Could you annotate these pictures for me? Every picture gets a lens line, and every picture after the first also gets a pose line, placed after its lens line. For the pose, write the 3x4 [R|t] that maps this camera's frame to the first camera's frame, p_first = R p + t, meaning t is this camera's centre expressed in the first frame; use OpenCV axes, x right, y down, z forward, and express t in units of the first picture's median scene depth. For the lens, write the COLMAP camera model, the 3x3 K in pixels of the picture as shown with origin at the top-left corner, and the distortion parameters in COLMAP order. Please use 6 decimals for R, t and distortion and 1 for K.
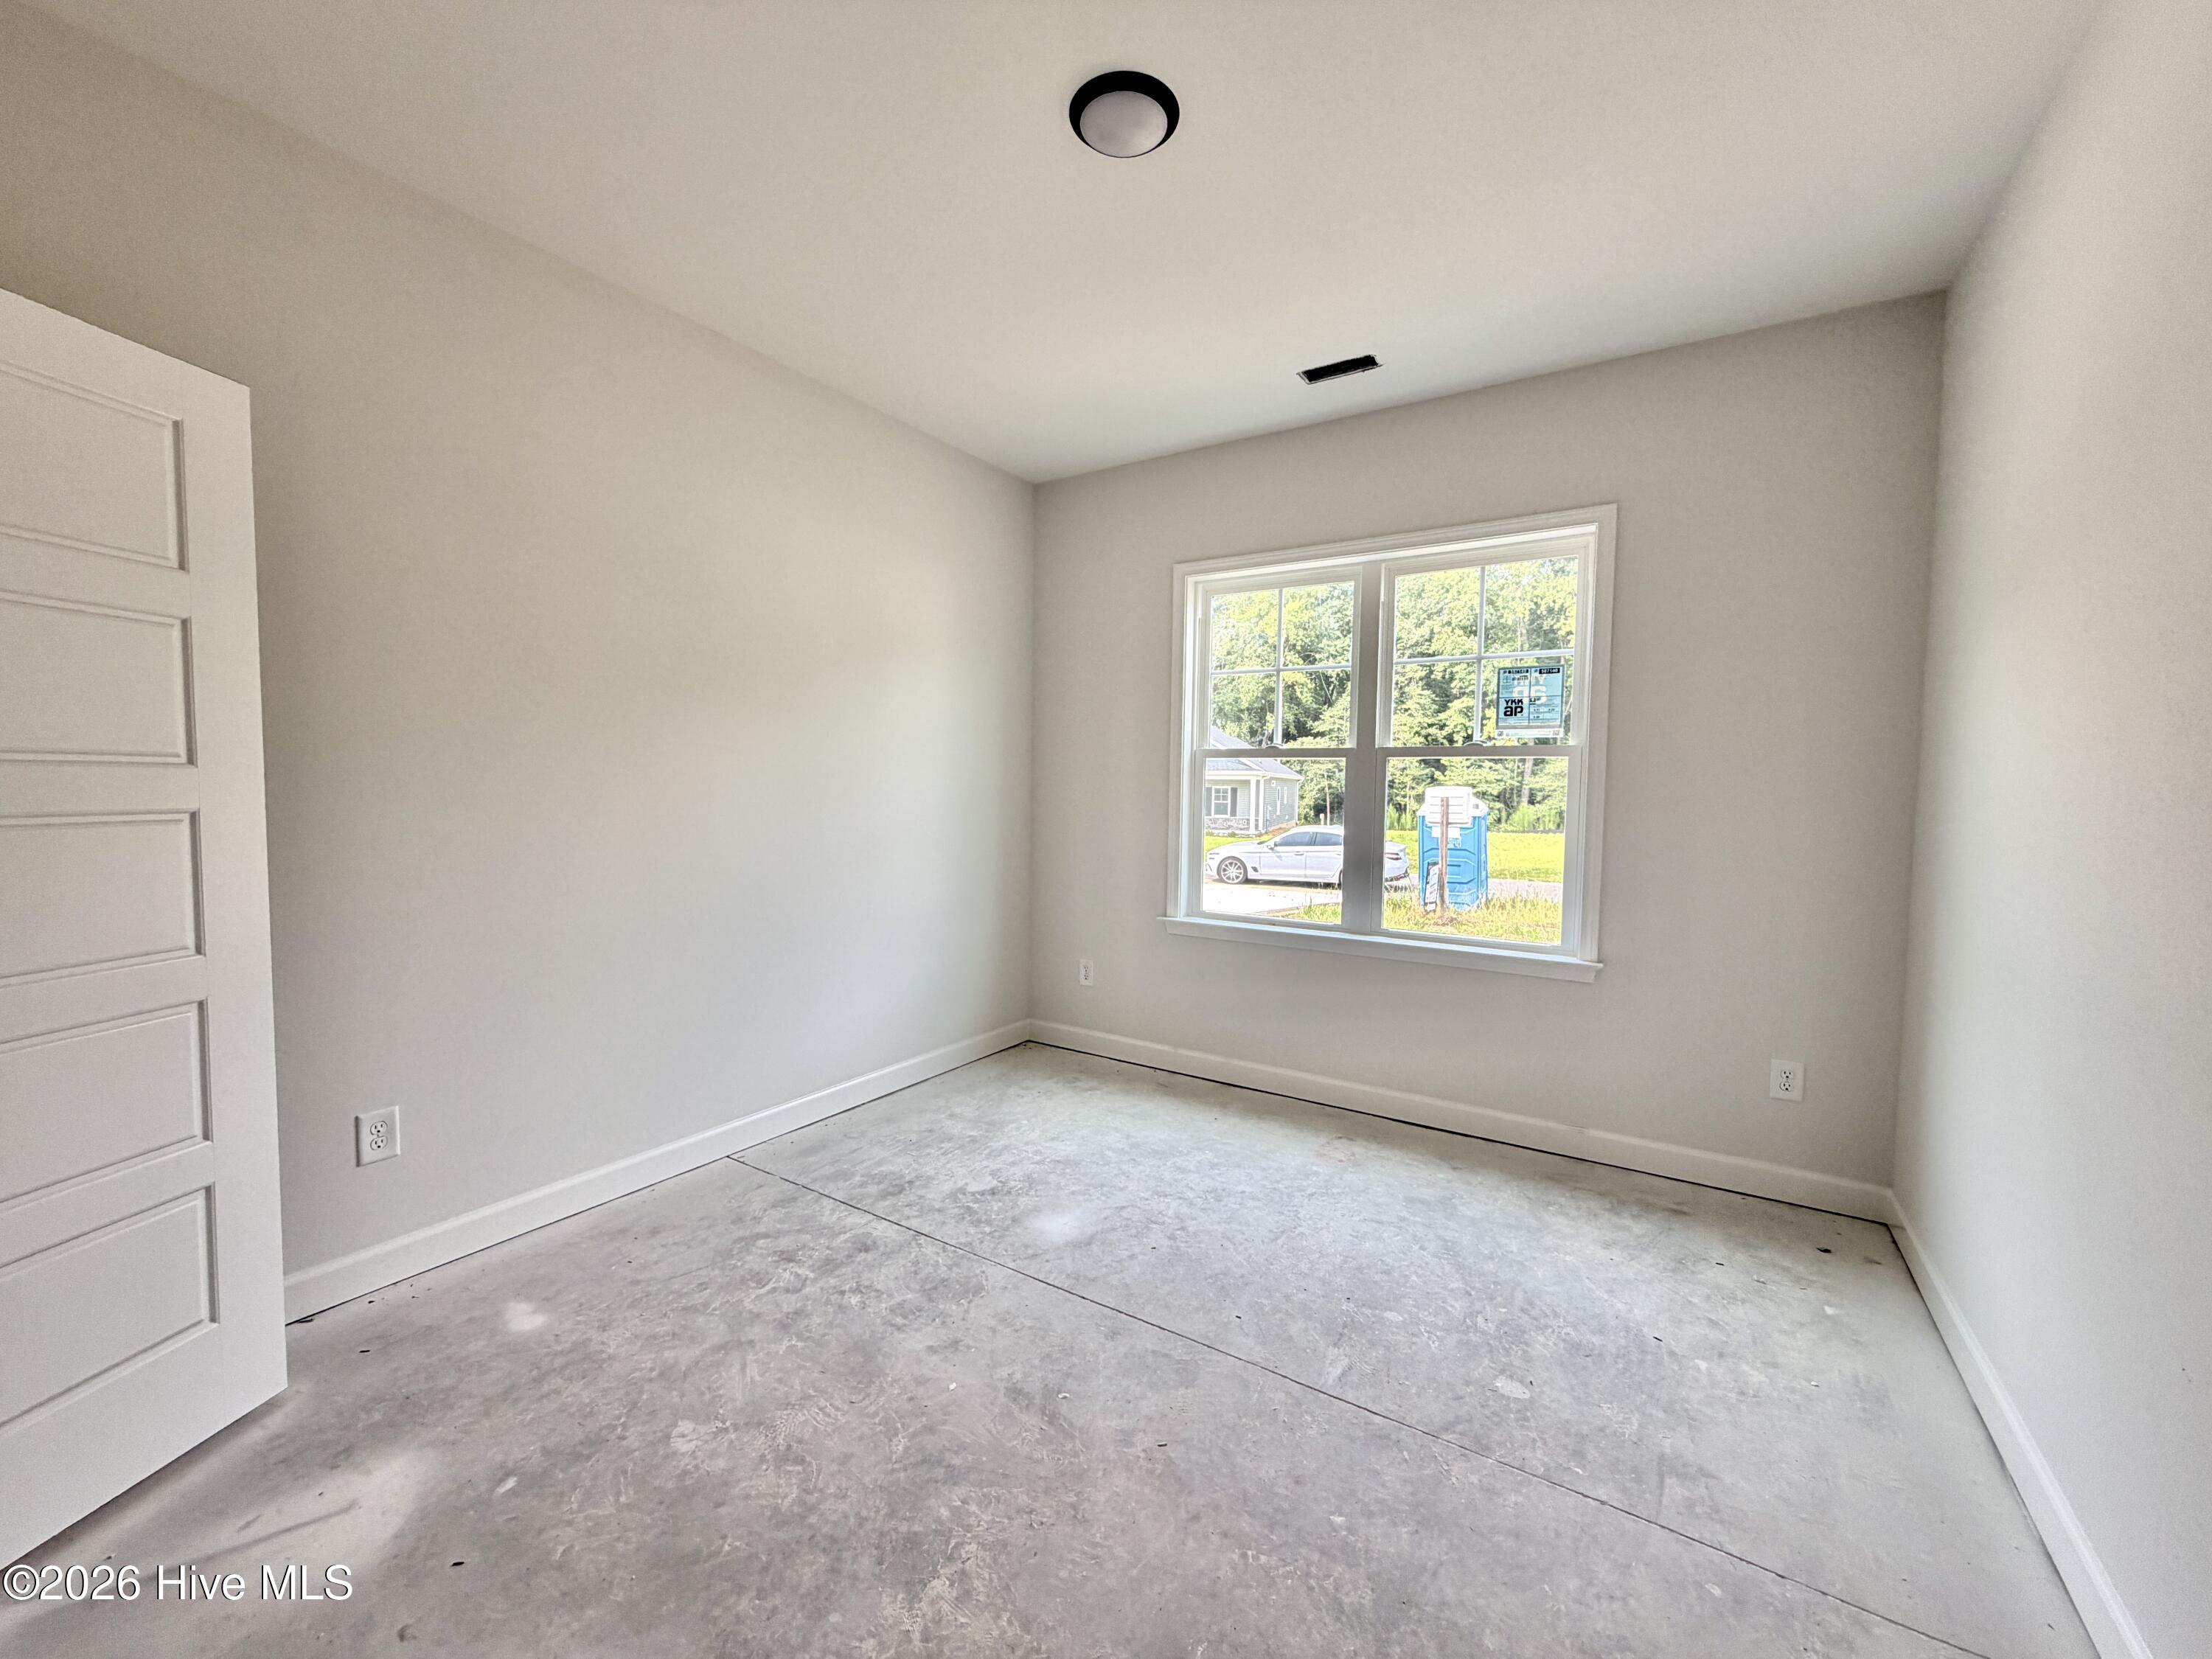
lens RADIAL K [[868.6, 0, 1149.8], [0, 868.6, 837.5], [0, 0, 1]] dist [0.000281, -0.000033]
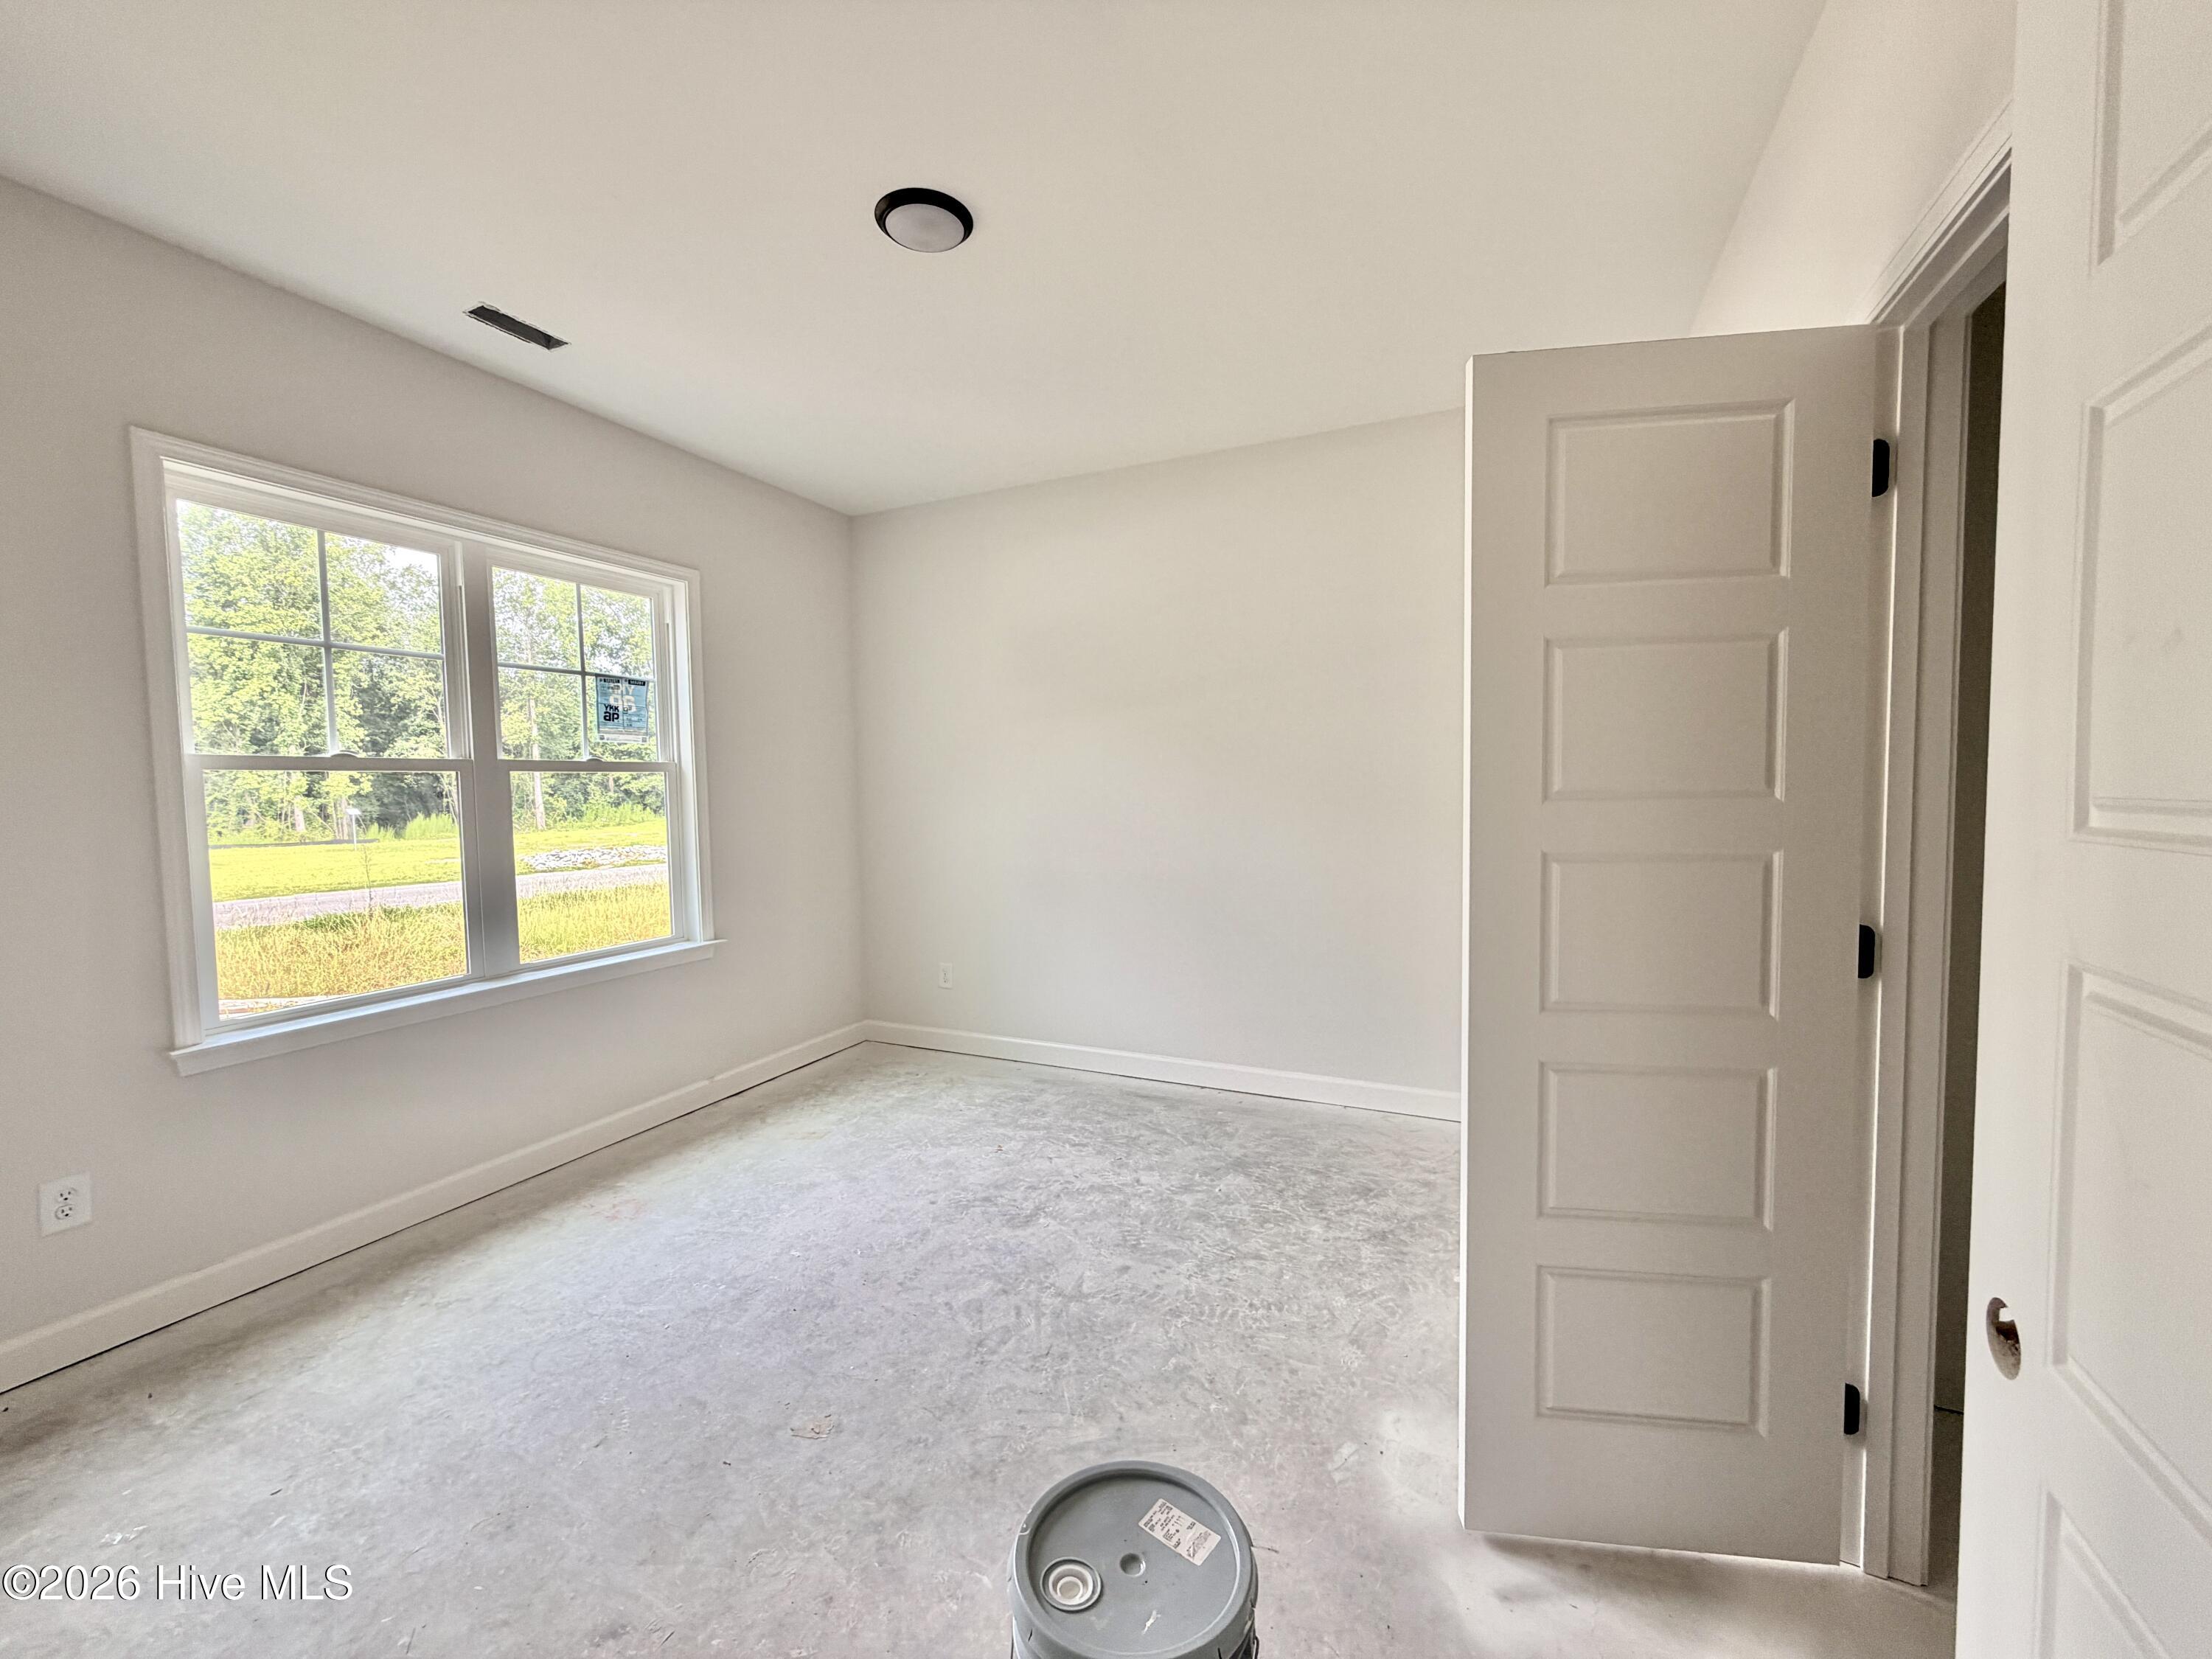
lens RADIAL K [[886.3, 0, 1106.0], [0, 886.3, 829.5], [0, 0, 1]] dist [0.000018, -0.000007]
pose [[-0.118679, -0.065361, 0.990779, -0.718572], [0.067684, 0.994978, 0.073746, -0.061174], [-0.990623, 0.075812, -0.113659, 0.522492]]
